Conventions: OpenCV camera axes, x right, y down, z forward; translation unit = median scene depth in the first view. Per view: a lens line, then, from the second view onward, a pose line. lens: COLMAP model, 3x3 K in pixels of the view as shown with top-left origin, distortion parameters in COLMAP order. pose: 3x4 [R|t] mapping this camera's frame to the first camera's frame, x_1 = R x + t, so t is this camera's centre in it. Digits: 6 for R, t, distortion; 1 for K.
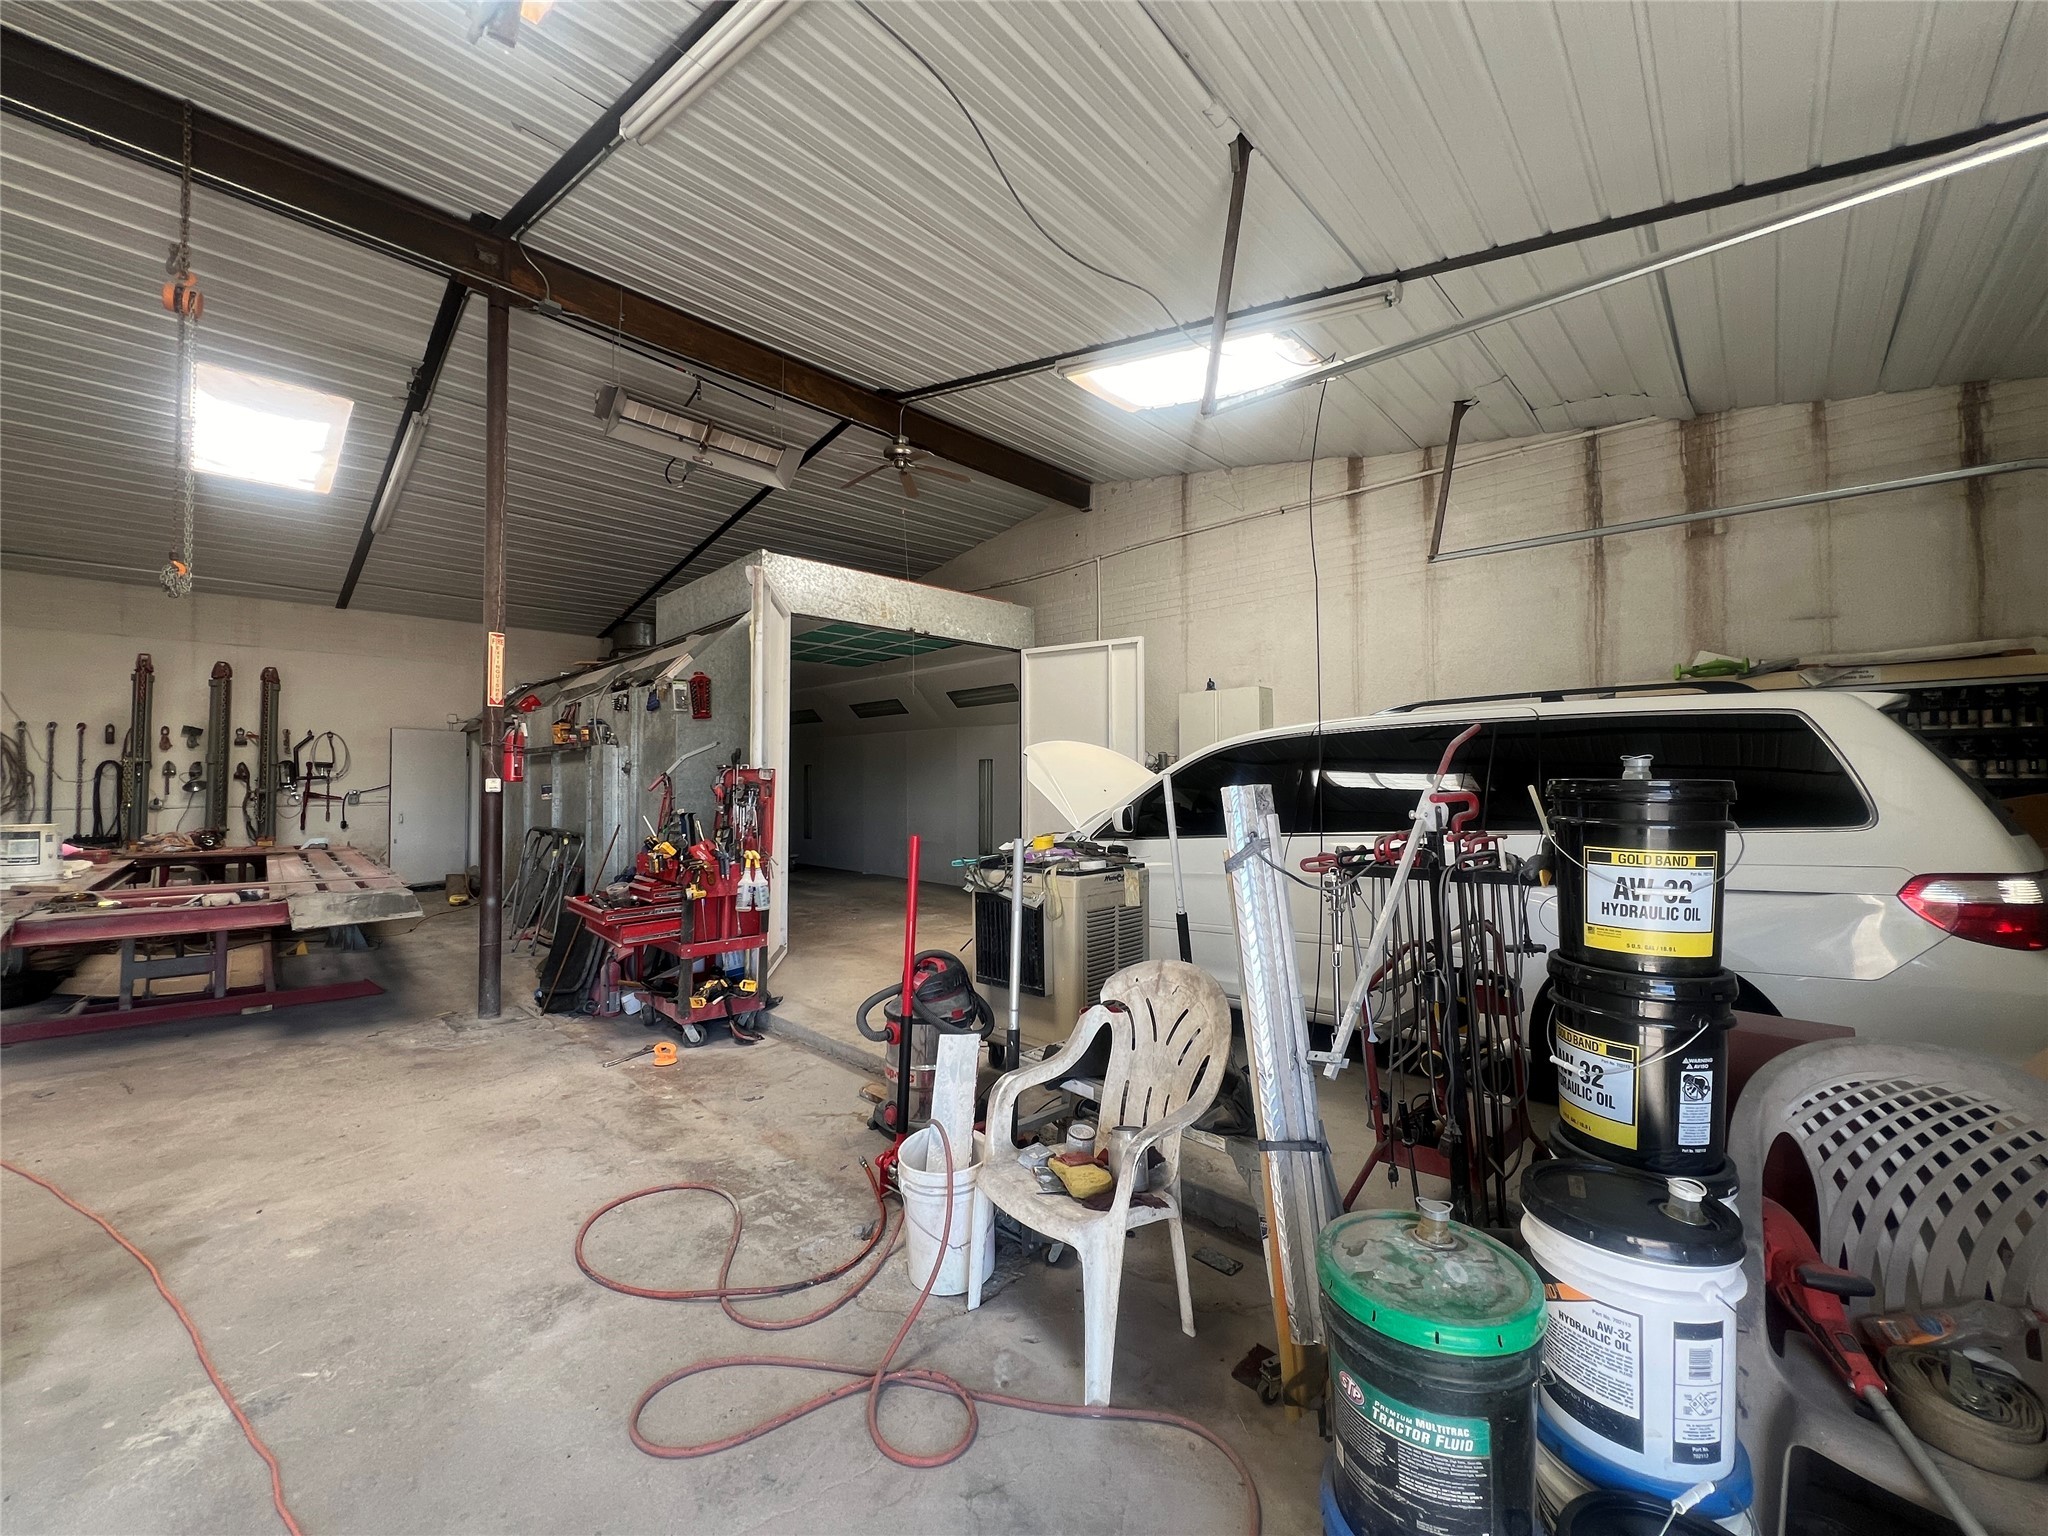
lens RADIAL K [[819.7, 0, 1028.1], [0, 819.7, 762.6], [0, 0, 1]] dist [-0.004067, 0.000867]
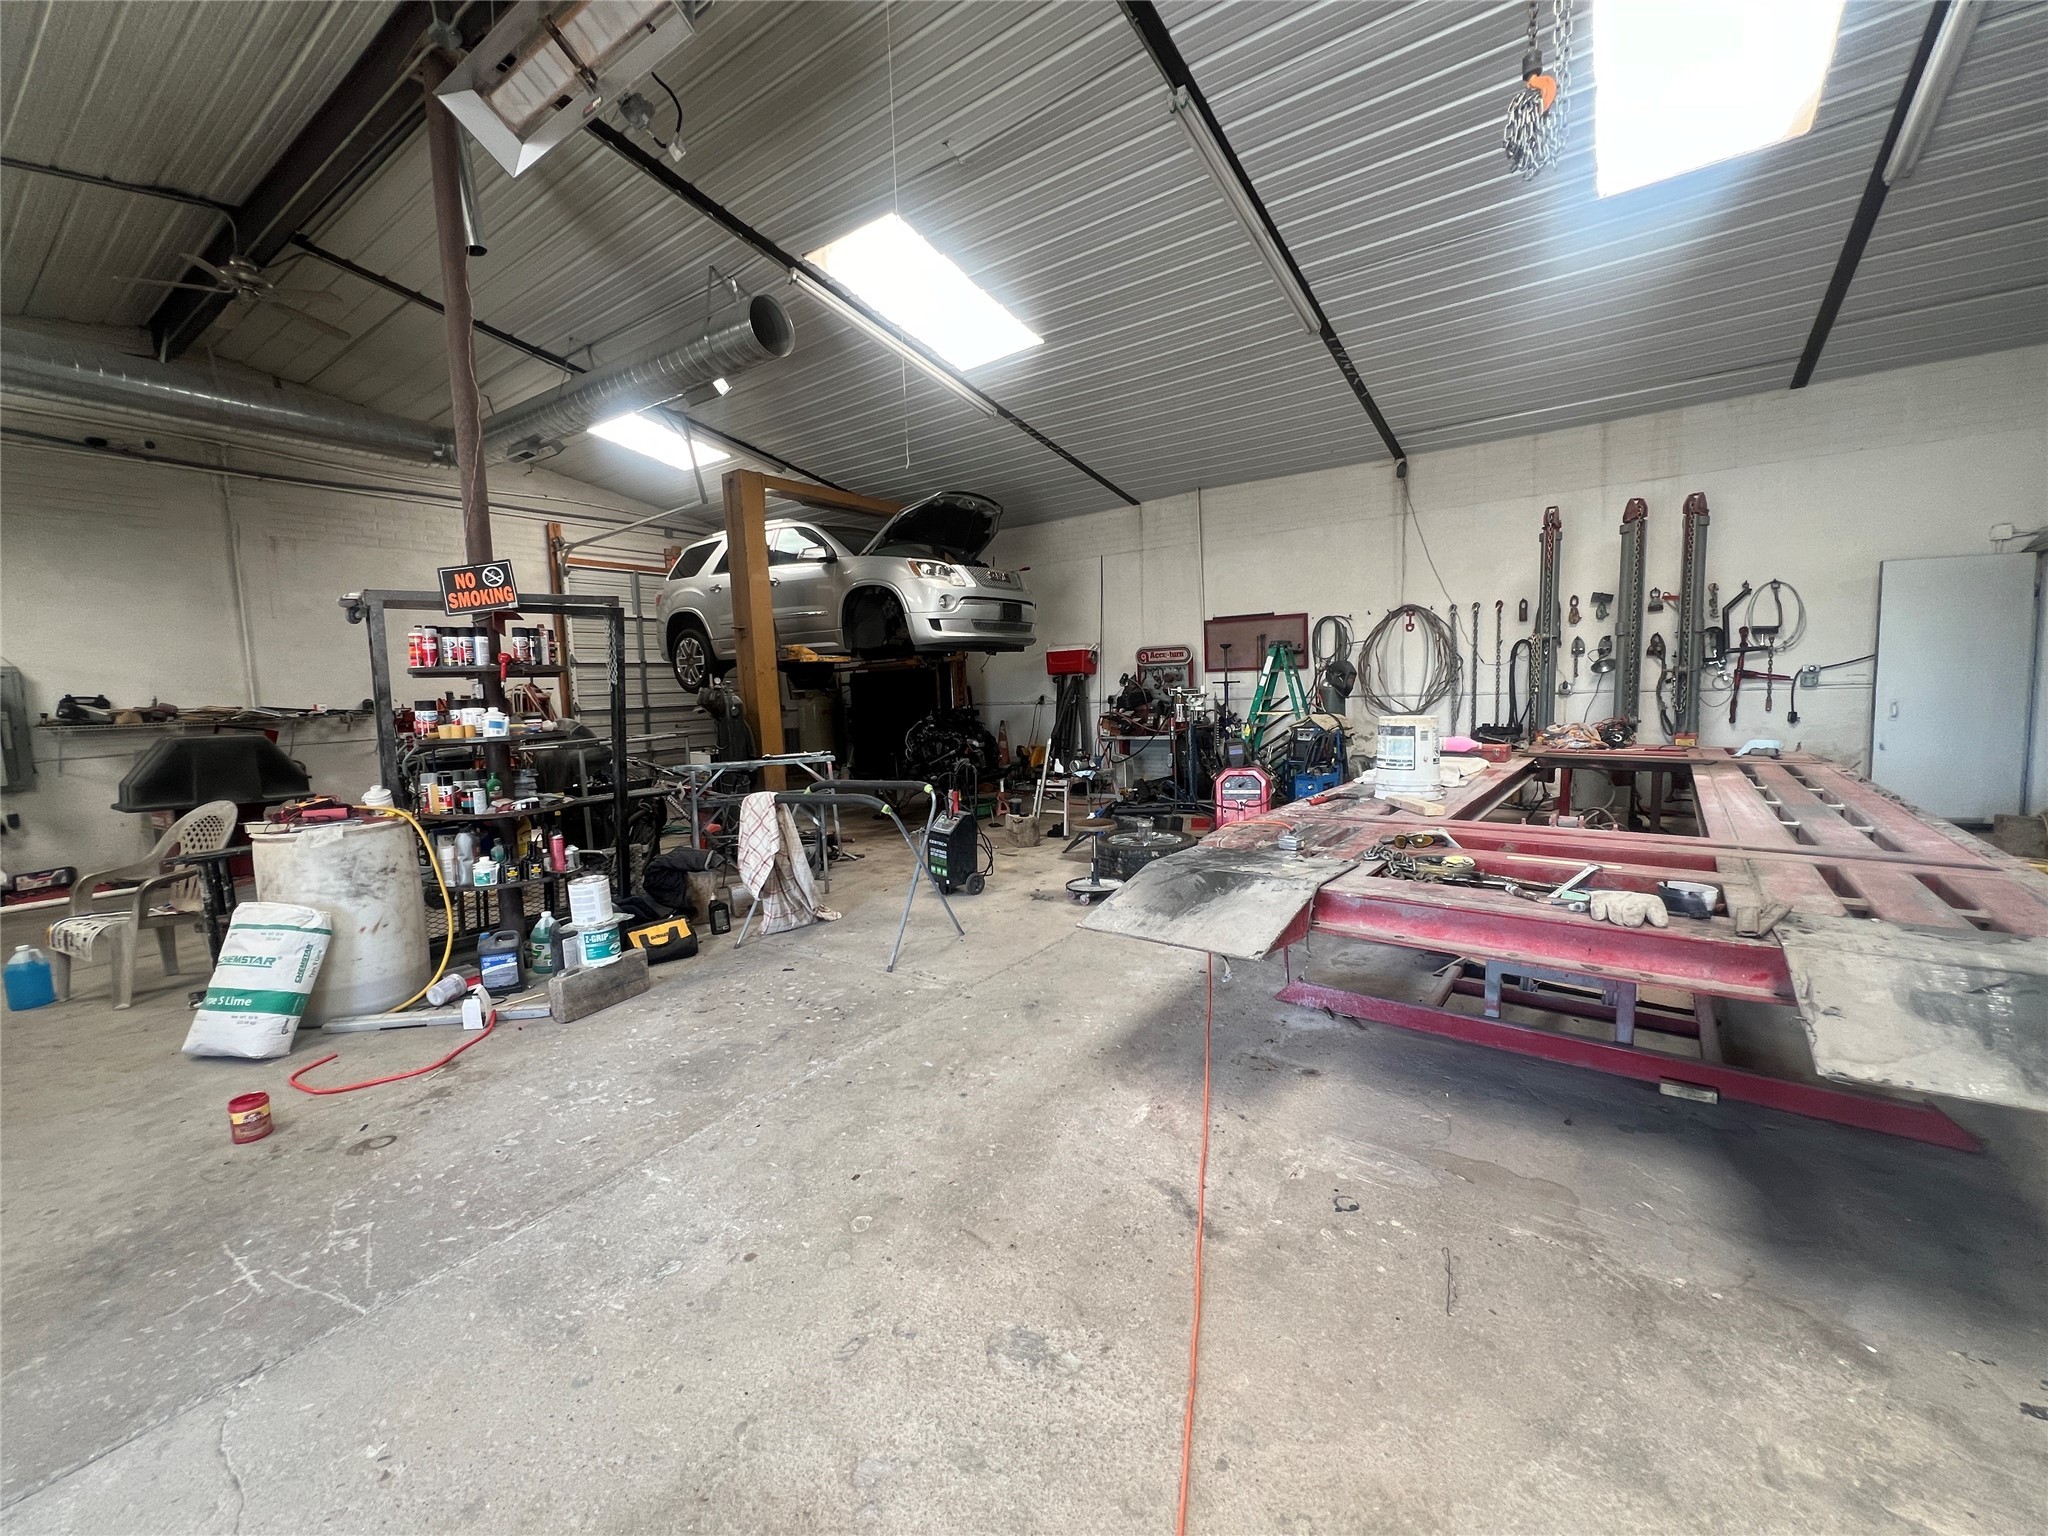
lens RADIAL K [[819.7, 0, 1024.2], [0, 819.7, 761.4], [0, 0, 1]] dist [-0.004067, 0.000867]
pose [[0.154021, 0.083932, -0.984496, -0.309425], [0.055789, 0.994057, 0.093475, 0.015533], [0.986491, -0.069321, 0.148423, 0.314147]]
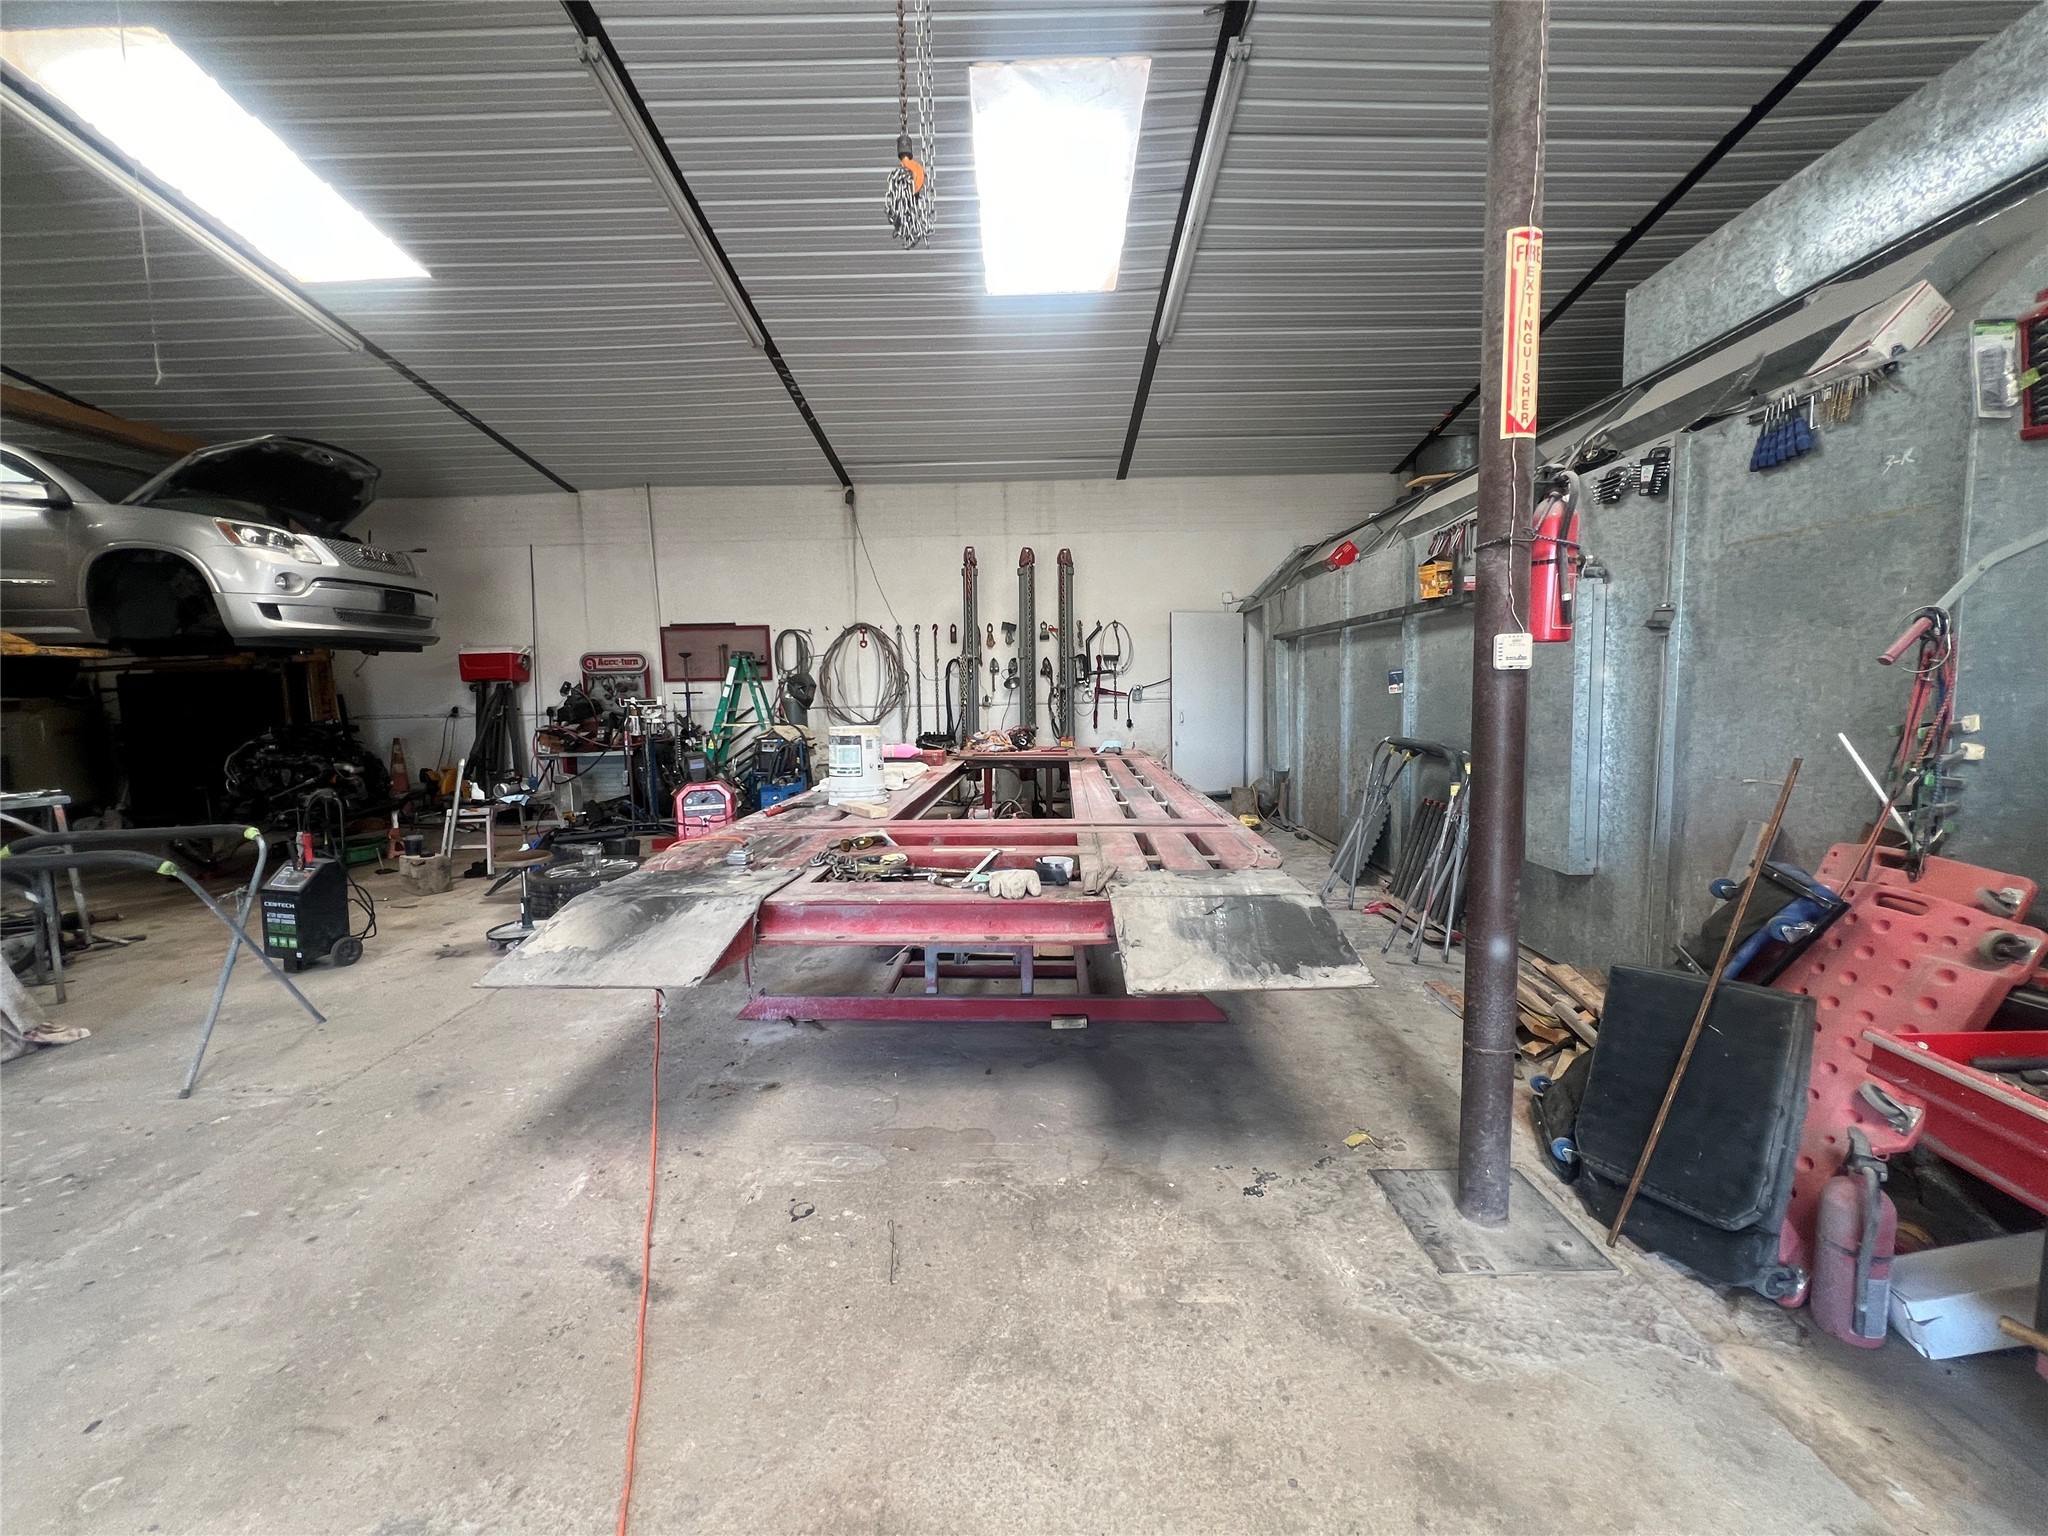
lens RADIAL K [[819.7, 0, 1024.4], [0, 819.7, 761.6], [0, 0, 1]] dist [-0.004067, 0.000867]
pose [[0.698387, 0.052971, -0.713757, -0.308568], [0.036428, 0.993334, 0.109363, 0.016328], [0.714792, -0.102379, 0.691802, 0.327274]]
